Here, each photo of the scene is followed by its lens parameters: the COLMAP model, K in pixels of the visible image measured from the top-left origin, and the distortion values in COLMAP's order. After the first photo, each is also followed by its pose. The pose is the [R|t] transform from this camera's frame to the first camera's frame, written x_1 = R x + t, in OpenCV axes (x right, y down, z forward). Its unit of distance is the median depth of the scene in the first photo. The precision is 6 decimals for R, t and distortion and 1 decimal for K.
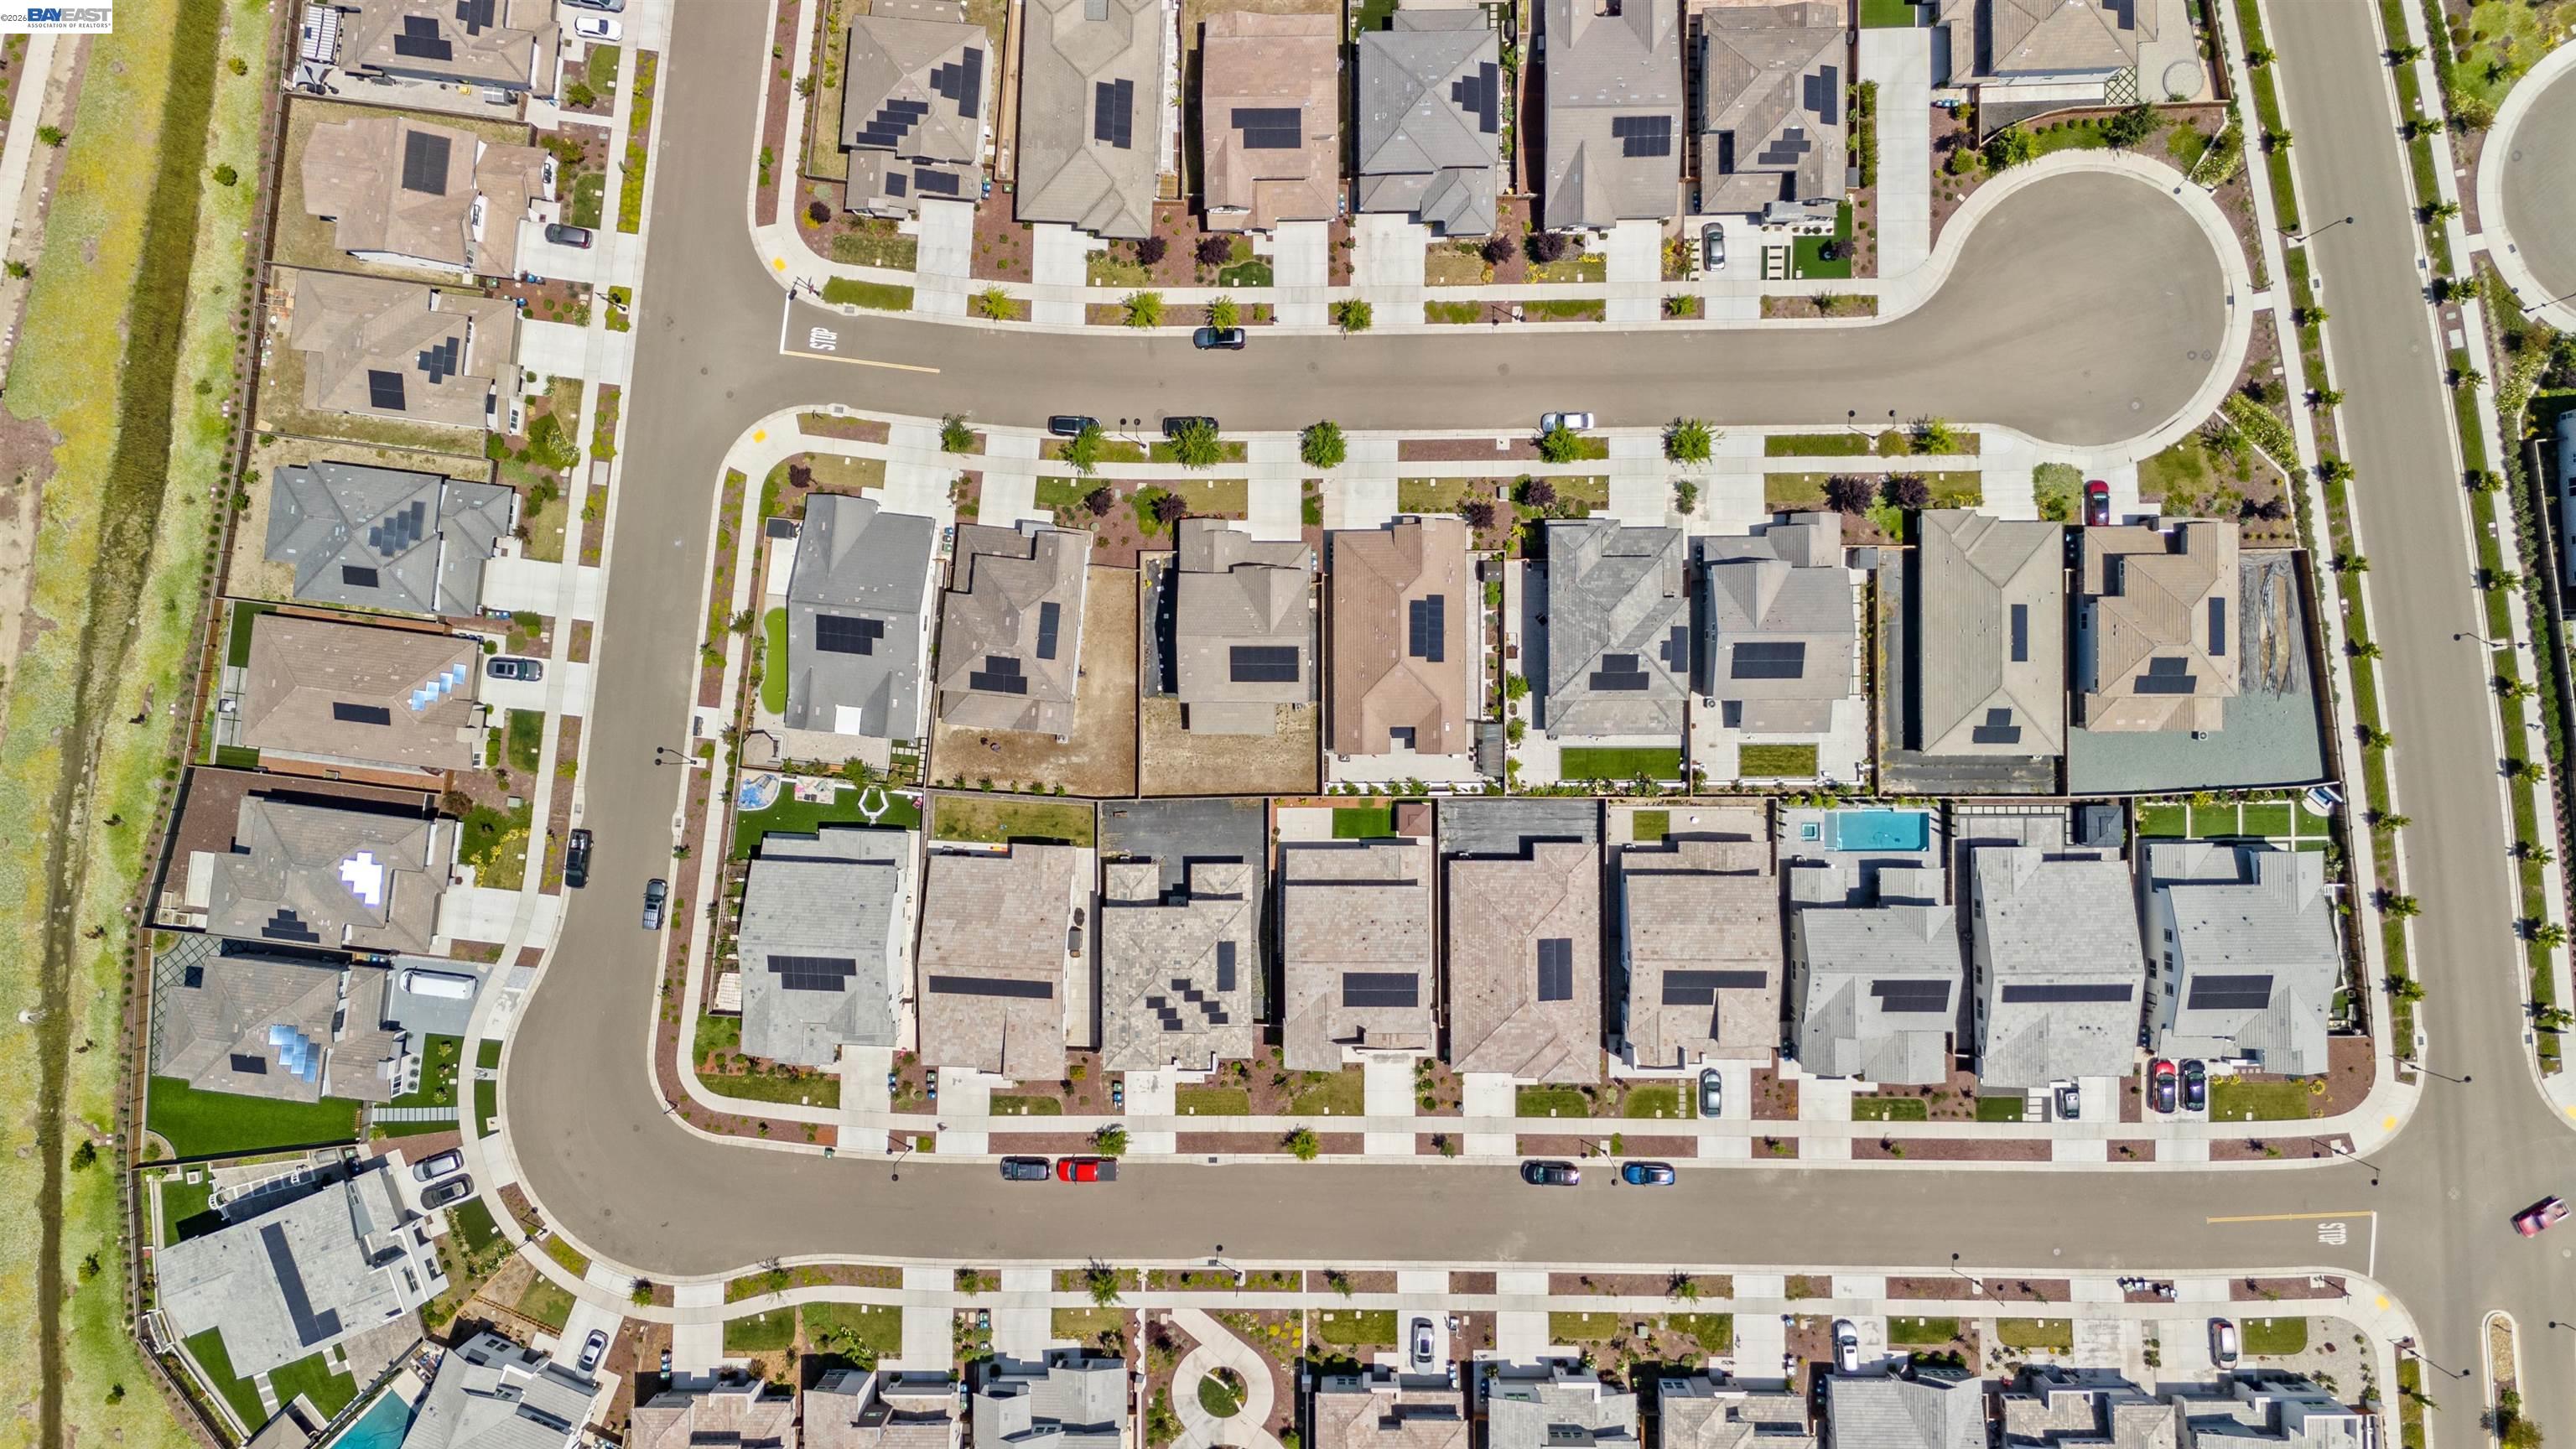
lens RADIAL K [[1783.8, 0, 1288.0], [0, 1783.8, 724.5], [0, 0, 1]] dist [0.099979, -0.001841]
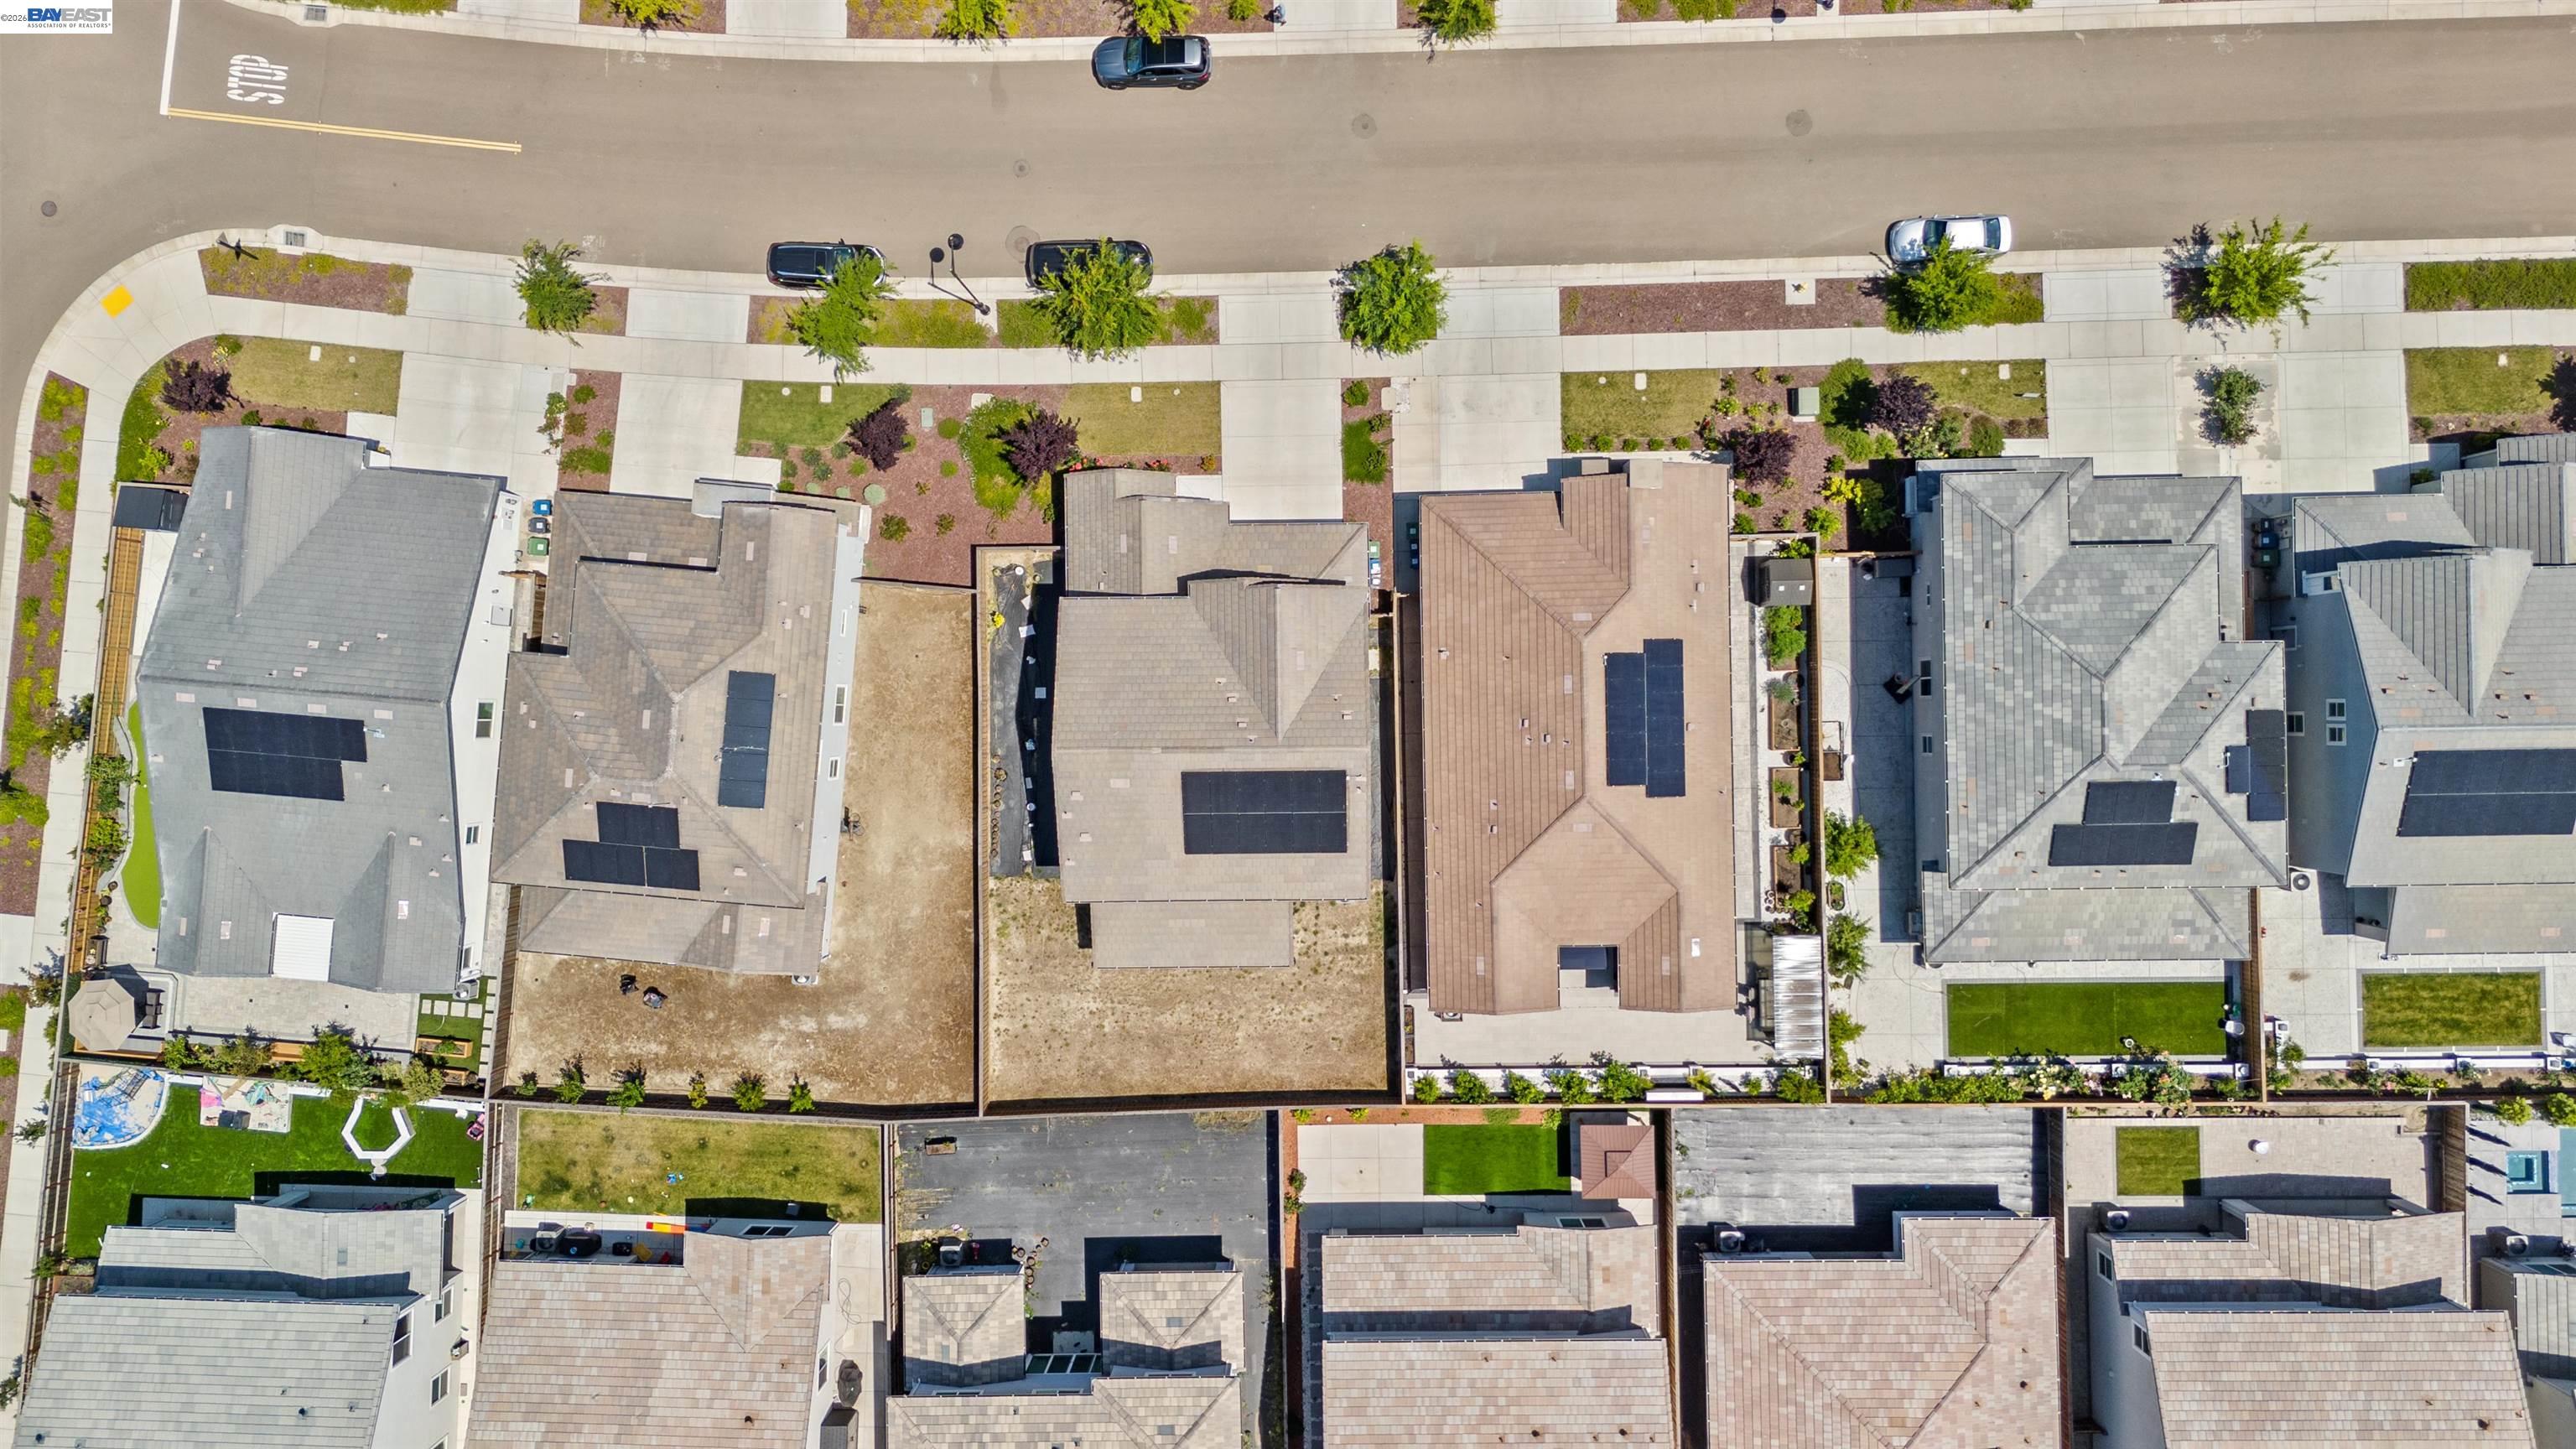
lens RADIAL K [[1929.3, 0, 1288.0], [0, 1929.3, 724.5], [0, 0, 1]] dist [0.037490, -0.006636]
pose [[0.999890, -0.014410, 0.003396, -0.008606], [0.014428, 0.999882, -0.005240, -0.049943], [-0.003320, 0.005288, 0.999981, 0.526570]]
